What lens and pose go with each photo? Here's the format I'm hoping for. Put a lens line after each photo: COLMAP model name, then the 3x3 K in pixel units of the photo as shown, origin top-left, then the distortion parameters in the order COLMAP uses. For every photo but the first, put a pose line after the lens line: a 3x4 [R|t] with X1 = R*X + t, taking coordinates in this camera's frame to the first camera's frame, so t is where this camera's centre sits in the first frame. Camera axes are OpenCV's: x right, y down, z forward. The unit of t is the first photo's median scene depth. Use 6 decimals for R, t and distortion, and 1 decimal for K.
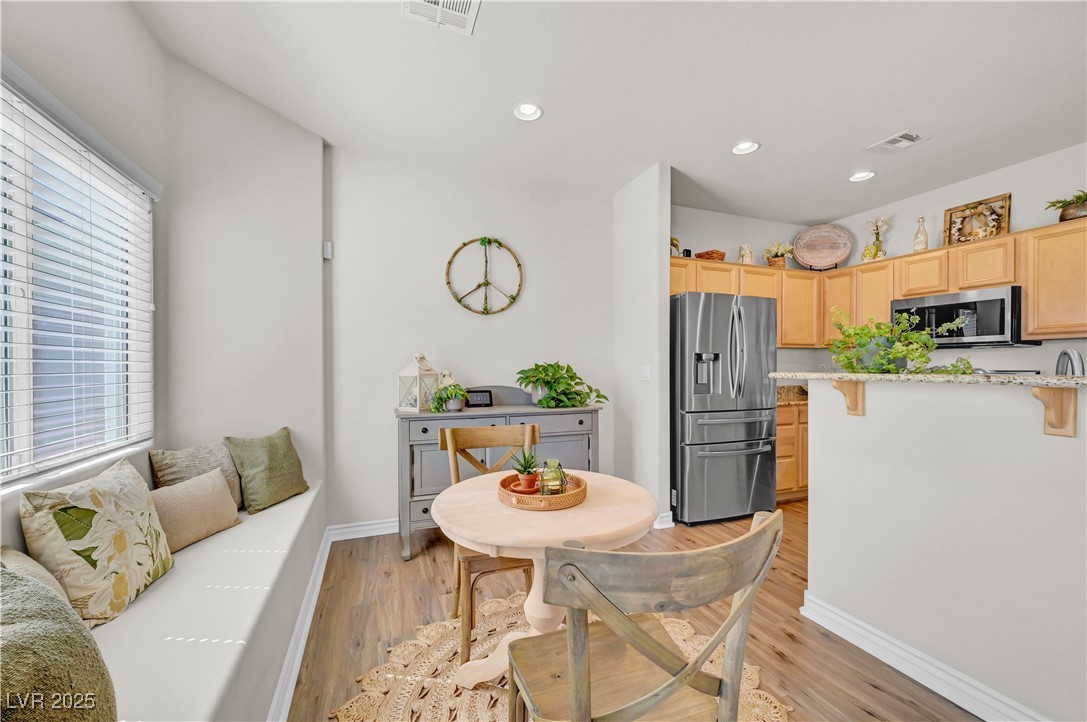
lens RADIAL K [[429.8, 0, 545.3], [0, 429.8, 369.7], [0, 0, 1]] dist [-0.000718, -0.000147]
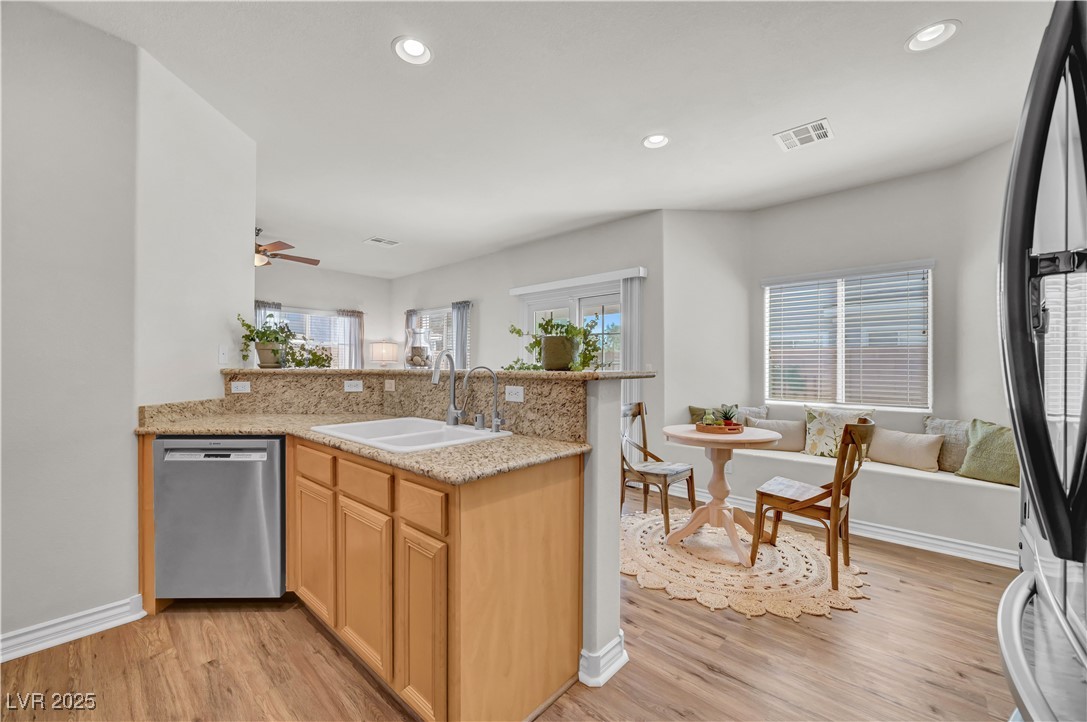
lens RADIAL K [[424.9, 0, 544.0], [0, 424.9, 367.4], [0, 0, 1]] dist [-0.004721, -0.000455]
pose [[-0.892497, -0.000475, -0.451054, 0.718596], [-0.005288, 0.999942, 0.009411, -0.005633], [0.451023, 0.010784, -0.892447, 1.070815]]
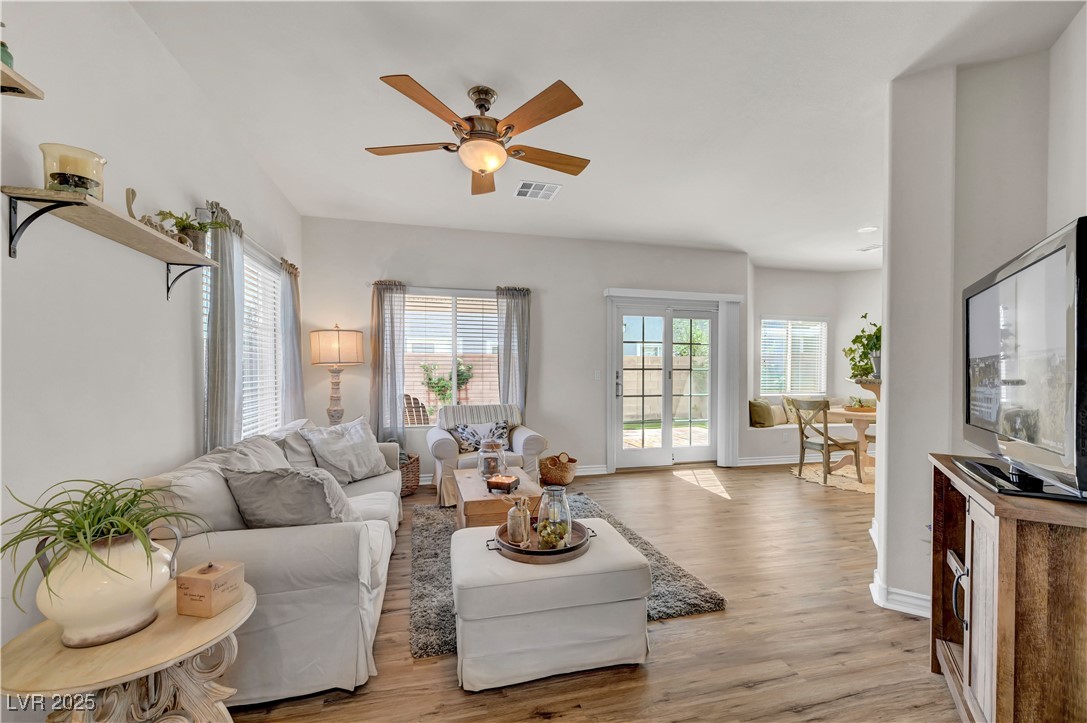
lens RADIAL K [[452.3, 0, 539.5], [0, 452.3, 381.8], [0, 0, 1]] dist [0.000359, 0.000039]
pose [[-0.134322, 0.024010, -0.990647, 1.704637], [-0.011851, 0.999596, 0.025833, 0.000779], [0.990867, 0.015210, -0.133984, -0.463440]]
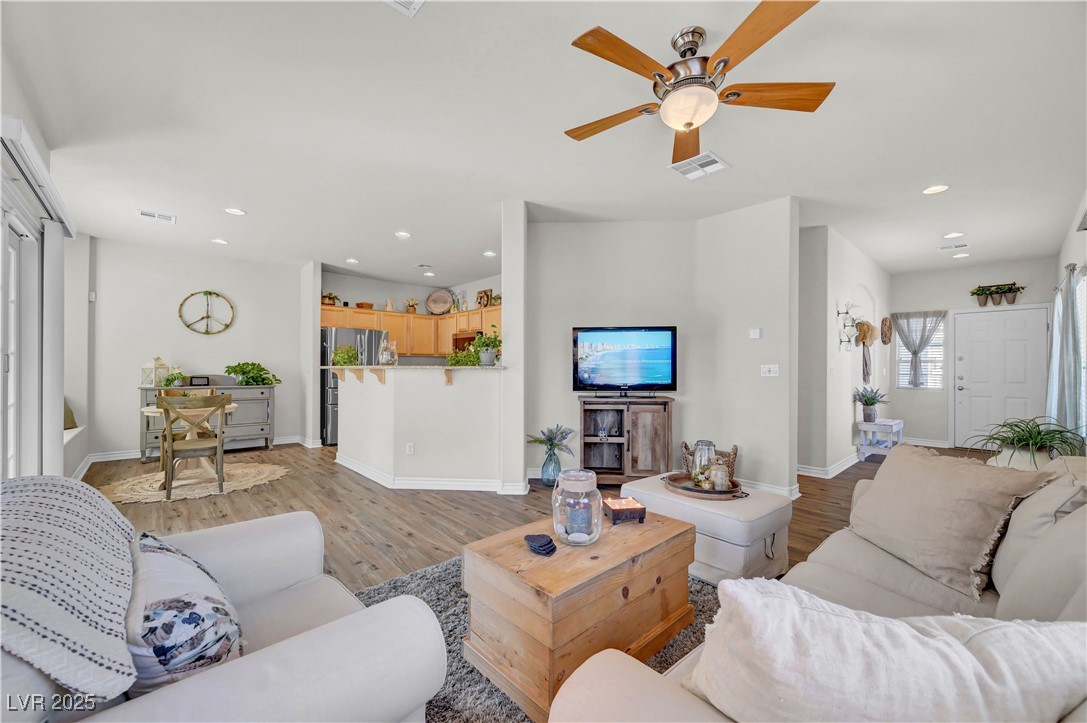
lens RADIAL K [[424.9, 0, 544.0], [0, 424.9, 367.9], [0, 0, 1]] dist [-0.004721, -0.000455]
pose [[0.931517, 0.008499, 0.363598, 0.534826], [-0.003674, 0.999896, -0.013960, 0.030076], [-0.363679, 0.011668, 0.931451, -1.158998]]
